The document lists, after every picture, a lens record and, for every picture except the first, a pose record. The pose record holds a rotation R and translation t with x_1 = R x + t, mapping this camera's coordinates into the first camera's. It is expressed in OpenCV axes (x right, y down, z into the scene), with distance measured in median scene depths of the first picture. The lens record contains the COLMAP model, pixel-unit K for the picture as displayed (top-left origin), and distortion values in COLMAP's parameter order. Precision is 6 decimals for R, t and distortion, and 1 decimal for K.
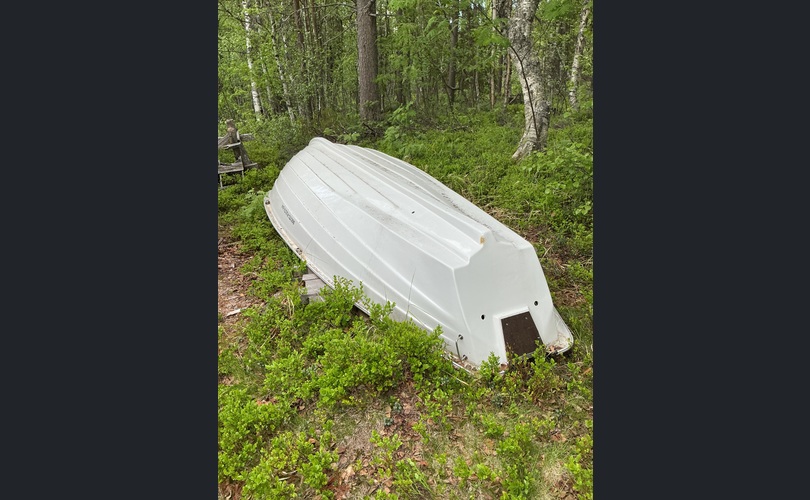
lens RADIAL K [[437.7, 0, 405.0], [0, 437.7, 250.0], [0, 0, 1]] dist [-0.024978, -0.000741]
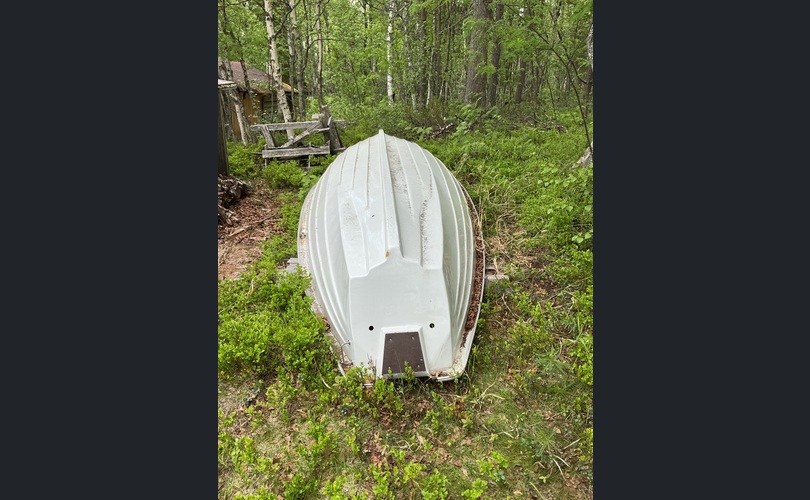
lens RADIAL K [[437.7, 0, 405.0], [0, 437.7, 250.0], [0, 0, 1]] dist [-0.024978, -0.000741]
pose [[0.945494, 0.154782, -0.286502, 0.325330], [-0.146431, 0.987932, 0.050488, -0.057880], [0.290859, -0.005783, 0.956749, 0.022595]]
